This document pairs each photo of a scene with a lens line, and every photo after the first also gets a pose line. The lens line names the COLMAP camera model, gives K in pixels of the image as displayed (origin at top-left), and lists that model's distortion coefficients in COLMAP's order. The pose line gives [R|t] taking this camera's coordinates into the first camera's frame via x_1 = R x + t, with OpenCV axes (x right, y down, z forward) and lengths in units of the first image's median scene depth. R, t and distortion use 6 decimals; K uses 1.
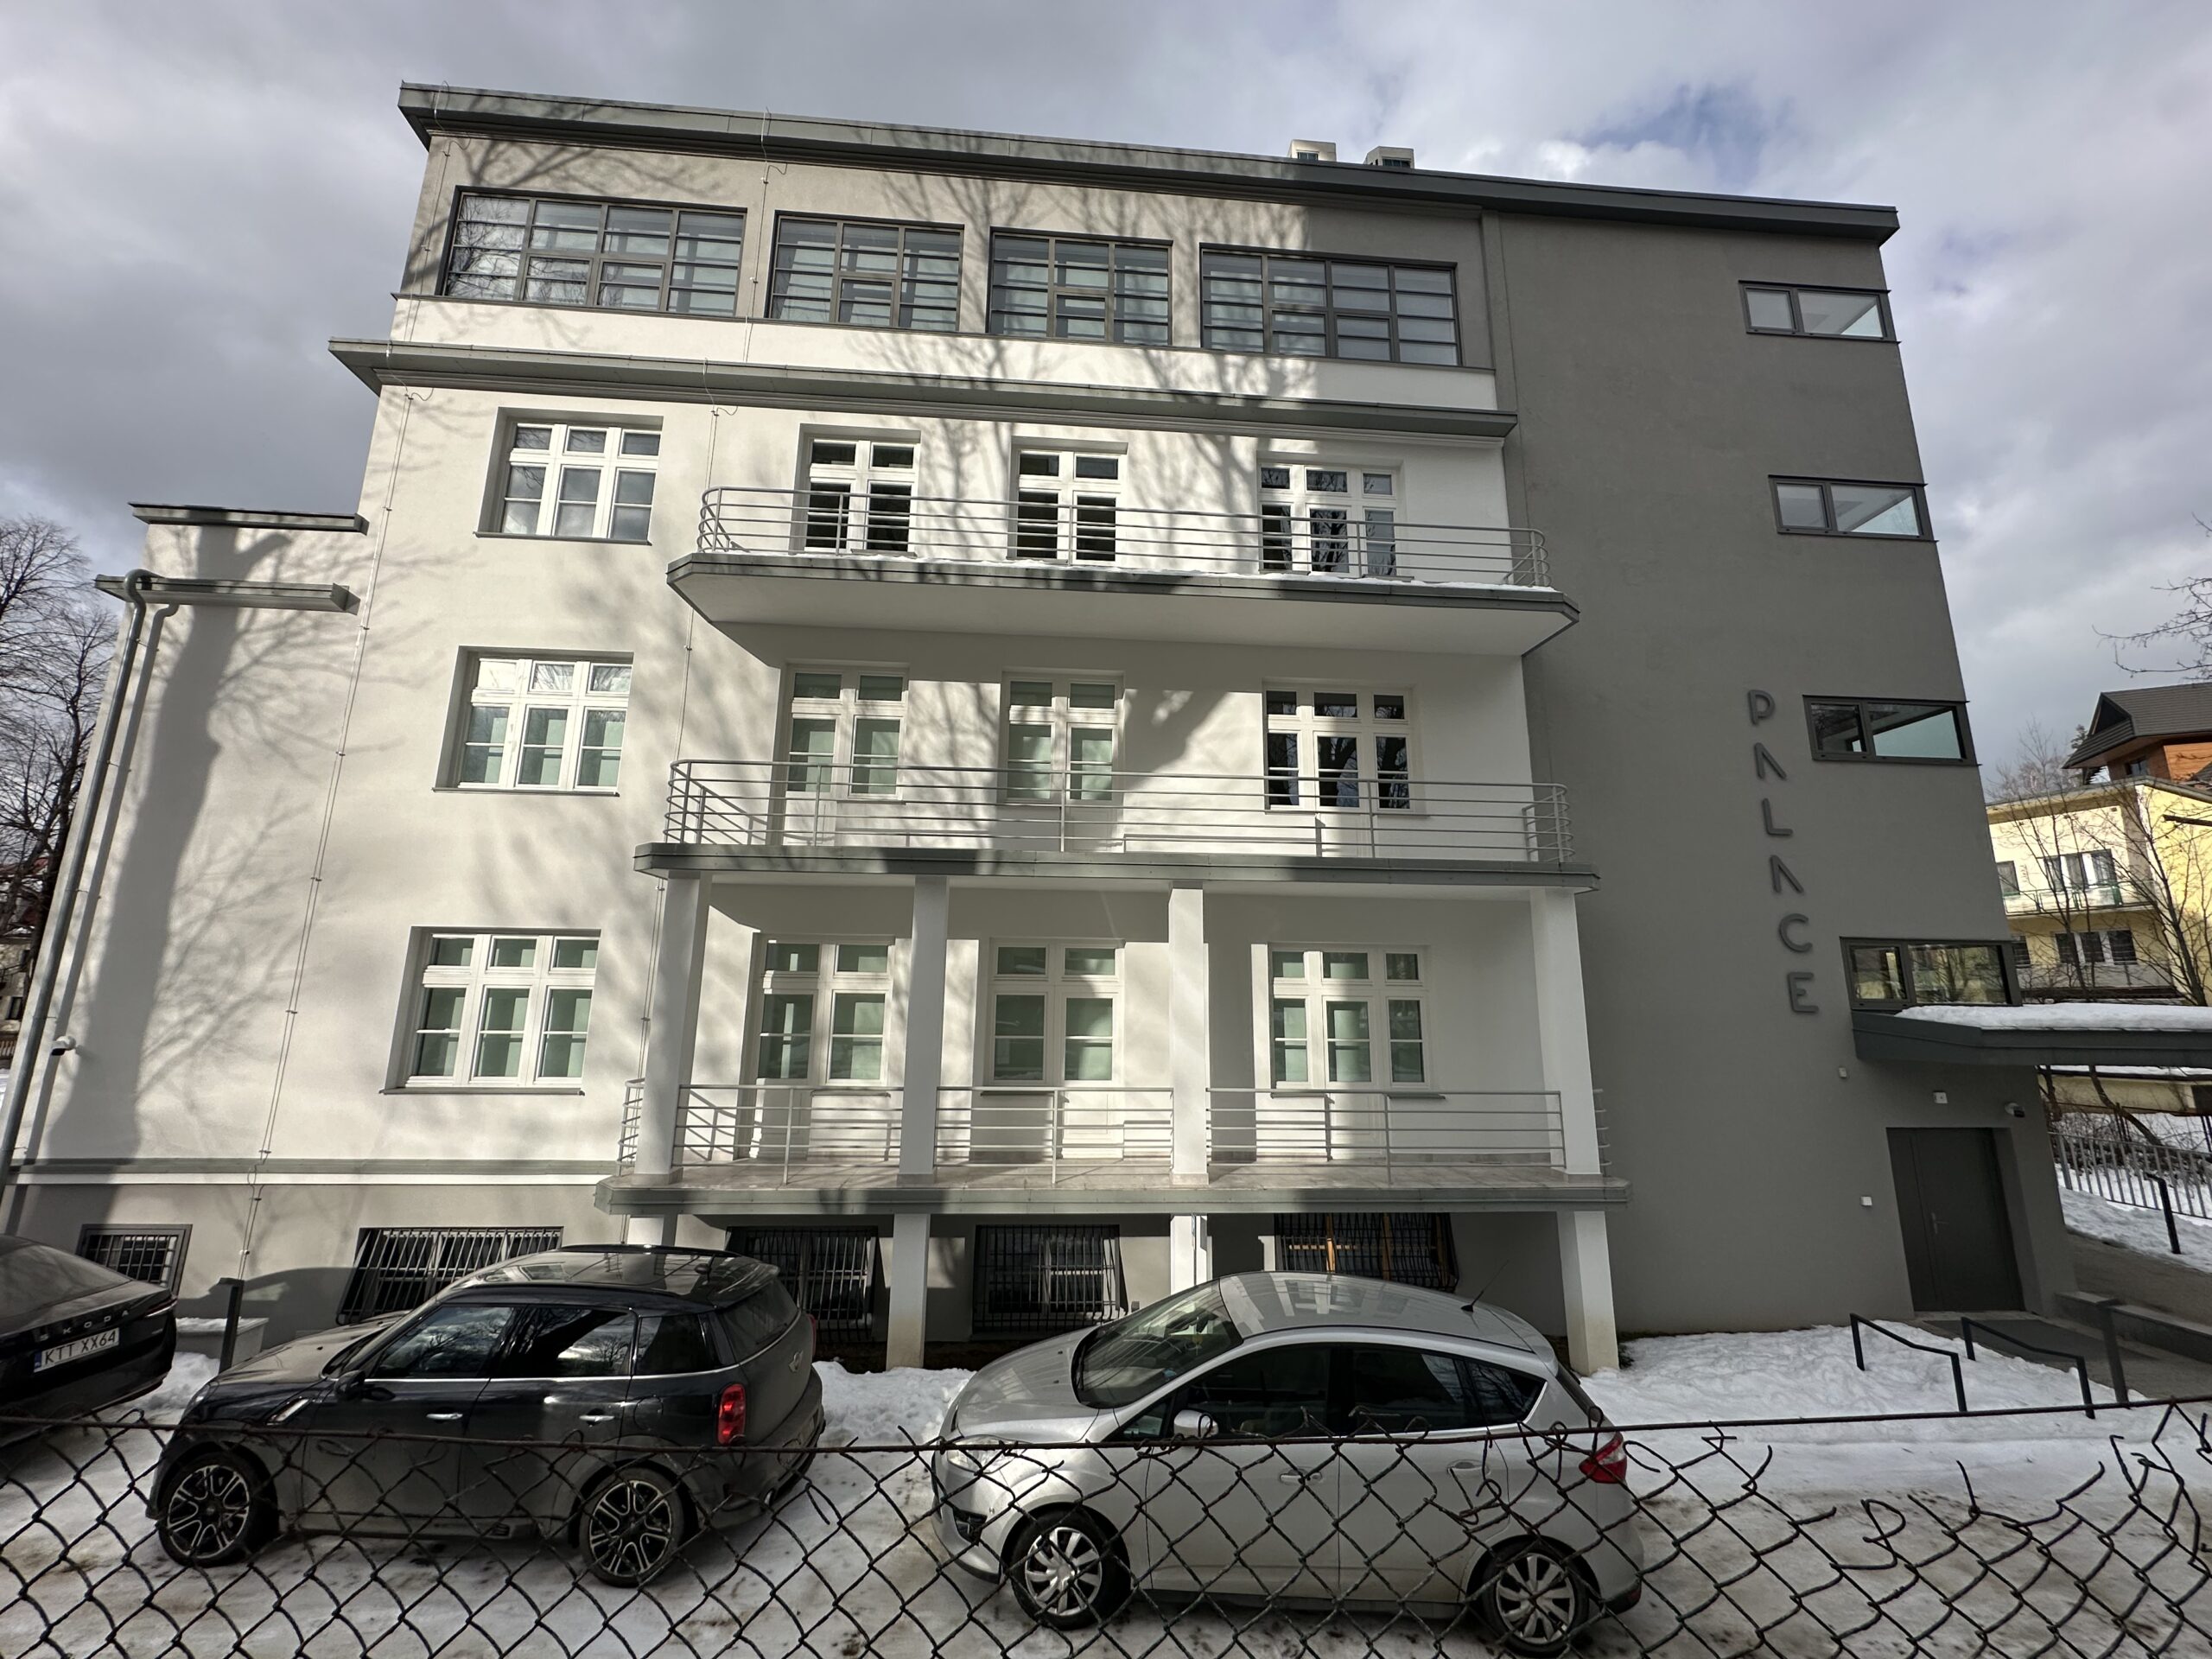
lens RADIAL K [[868.0, 0, 1107.9], [0, 868.0, 825.6], [0, 0, 1]] dist [-0.002930, 0.000347]
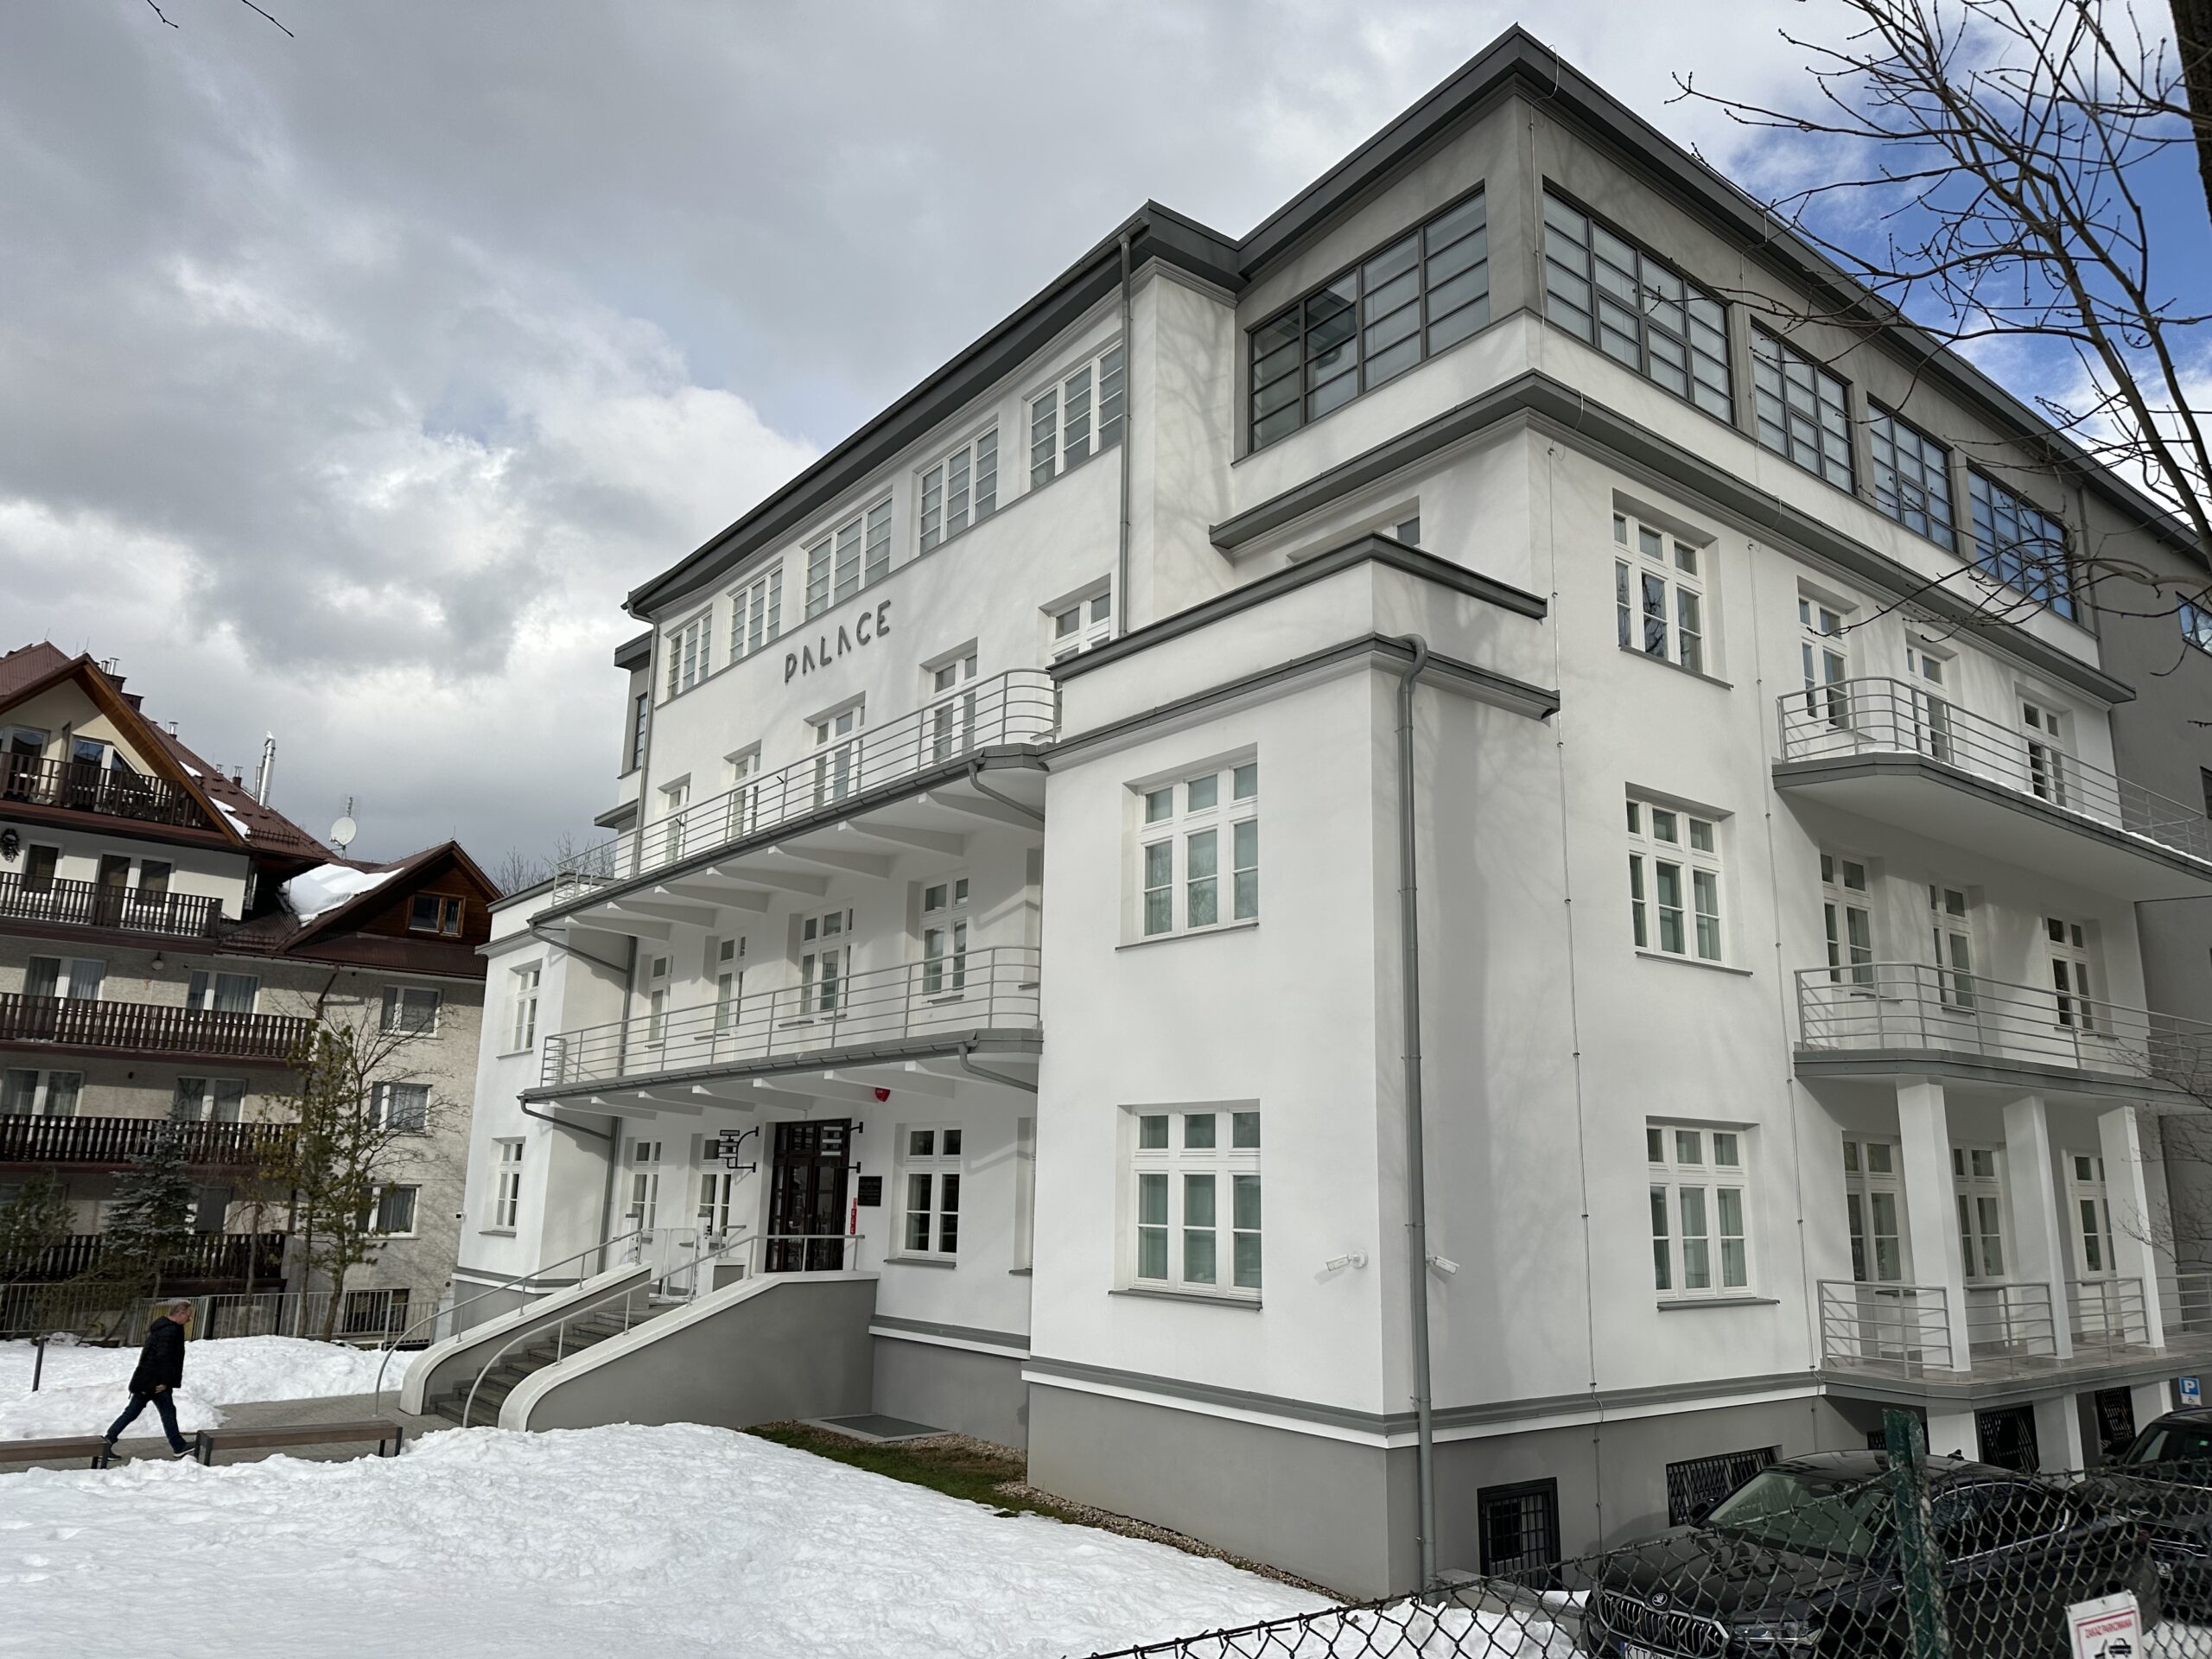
lens RADIAL K [[1522.2, 0, 1111.0], [0, 1522.2, 844.4], [0, 0, 1]] dist [0.051116, -0.054686]
pose [[0.831901, 0.123176, 0.541081, -1.925479], [-0.119432, 0.991946, -0.042190, -0.023752], [-0.541919, -0.029525, 0.839912, 0.008432]]
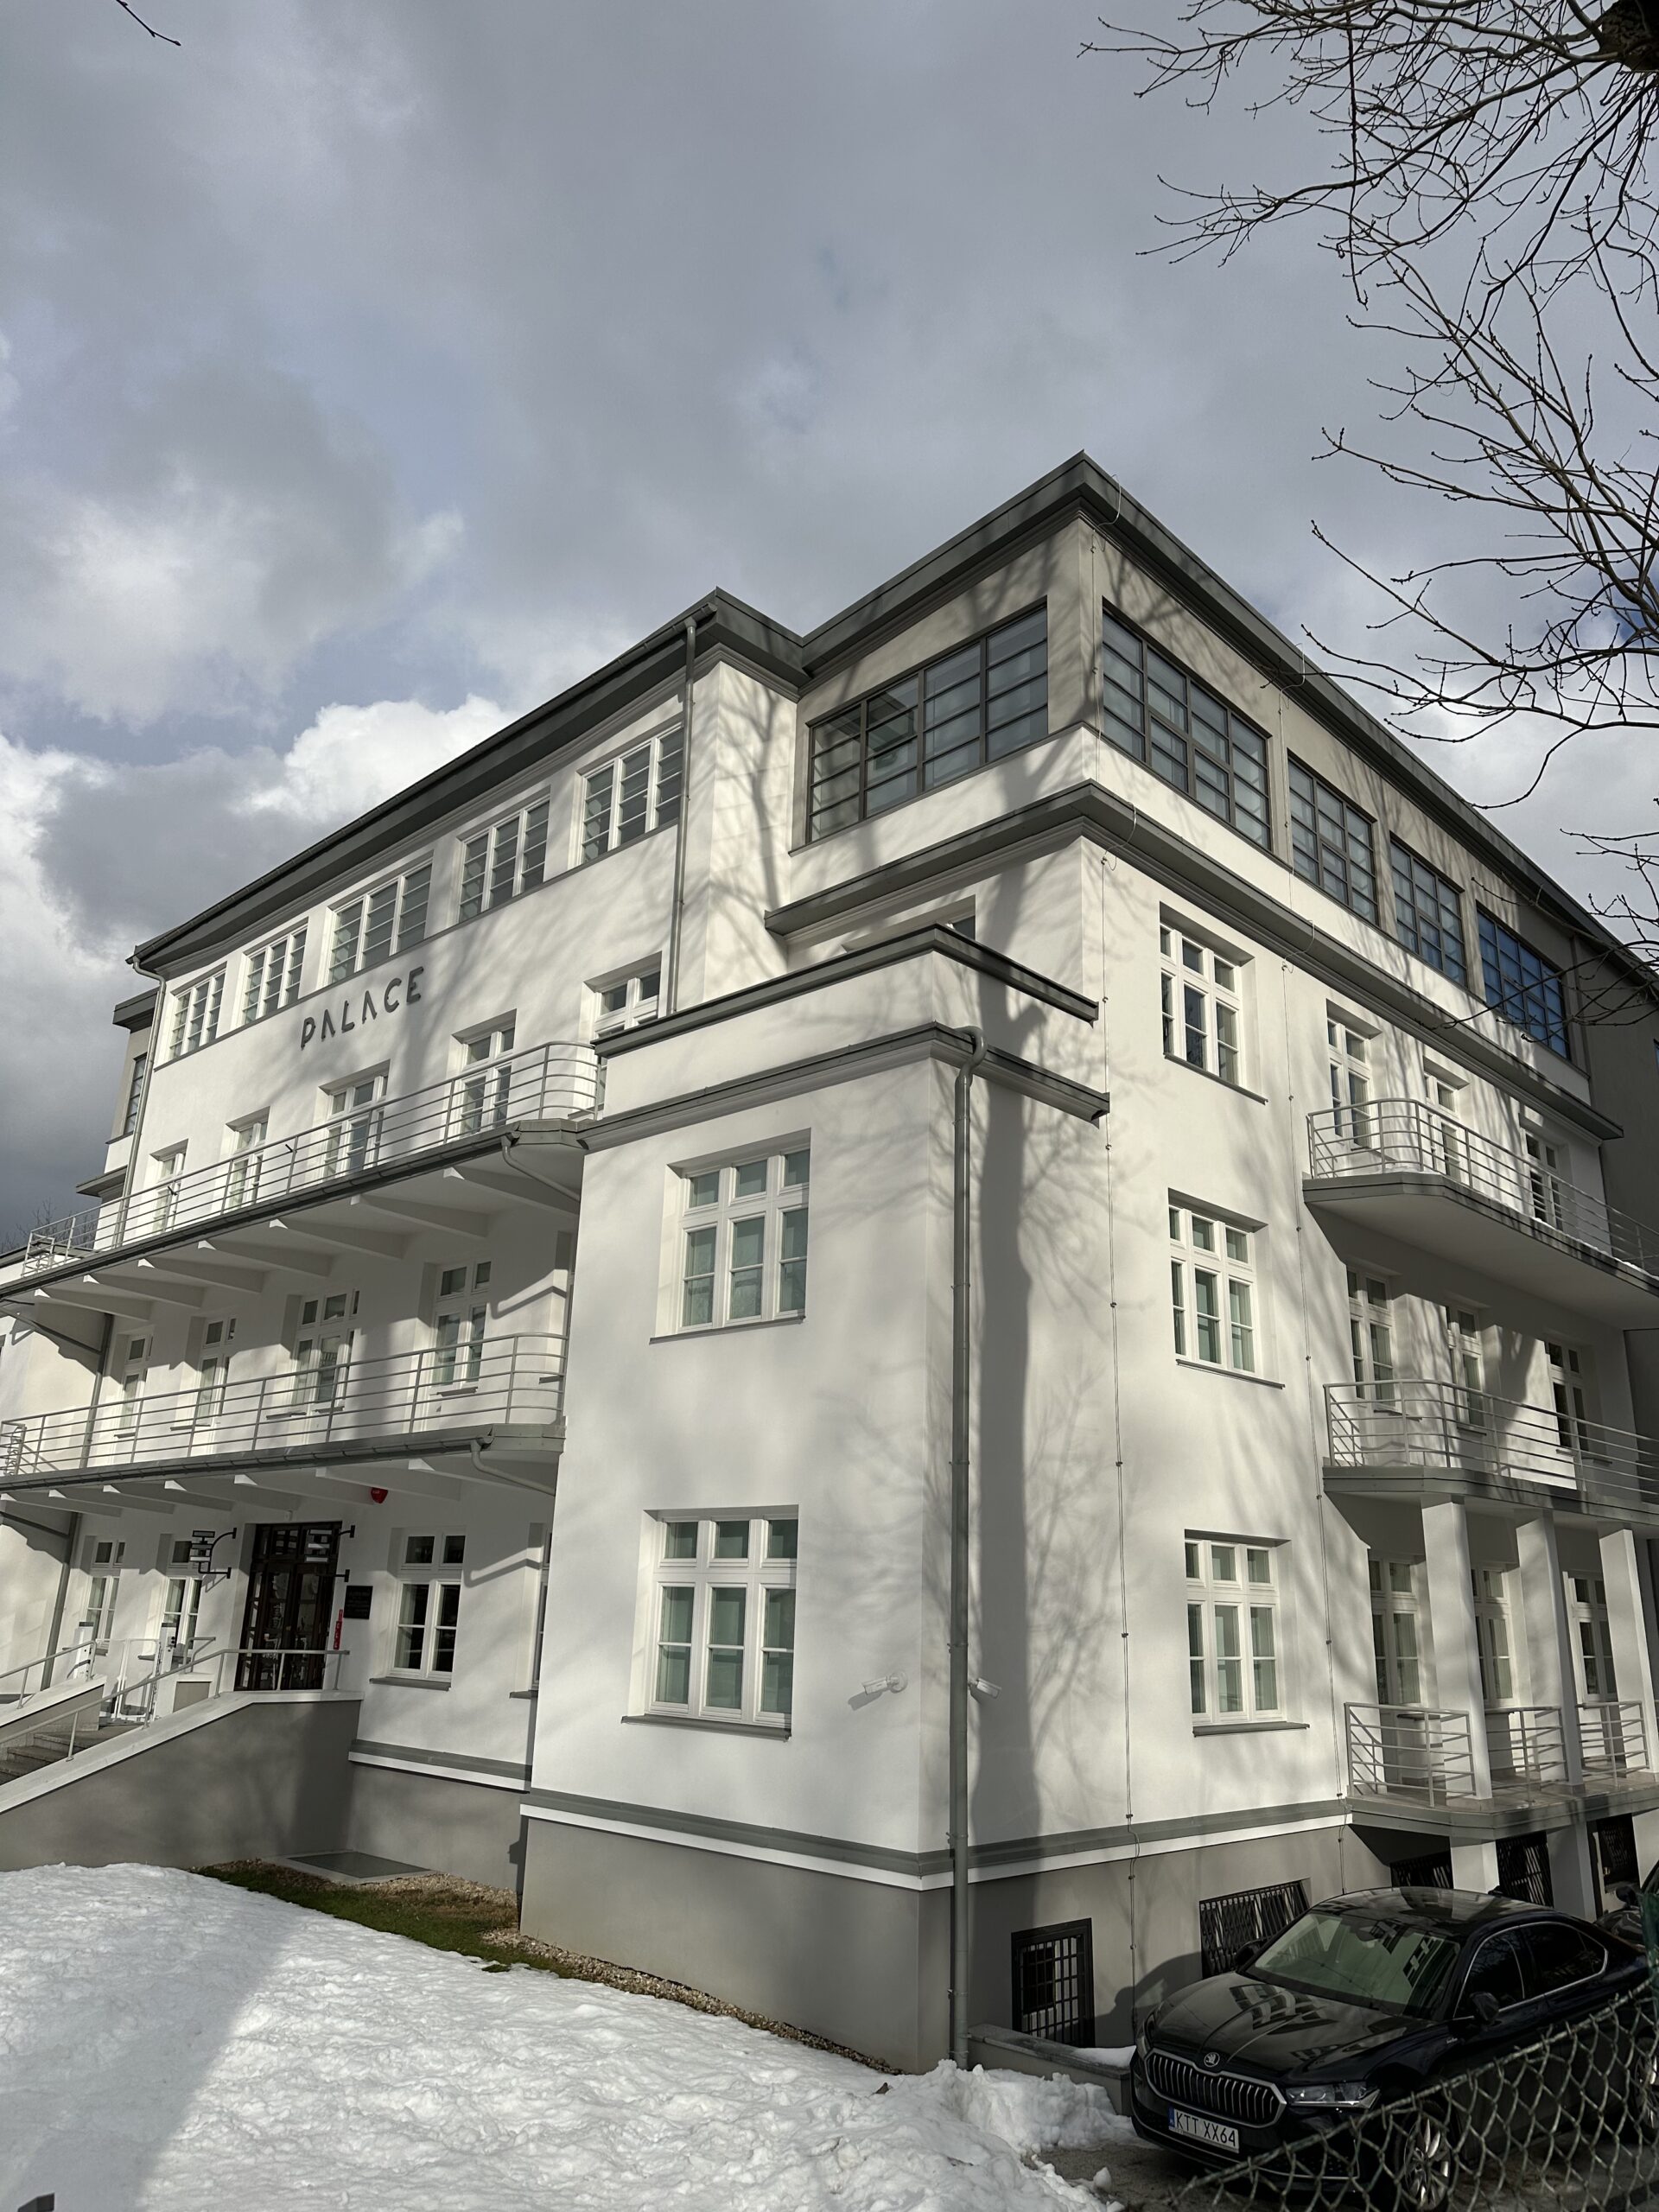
lens RADIAL K [[1522.2, 0, 822.6], [0, 1522.2, 1119.1], [0, 0, 1]] dist [0.051116, -0.054686]
pose [[0.750623, 0.207369, 0.627346, -1.909751], [-0.153157, 0.978221, -0.140098, -0.012870], [-0.642735, 0.009078, 0.766035, 0.068185]]
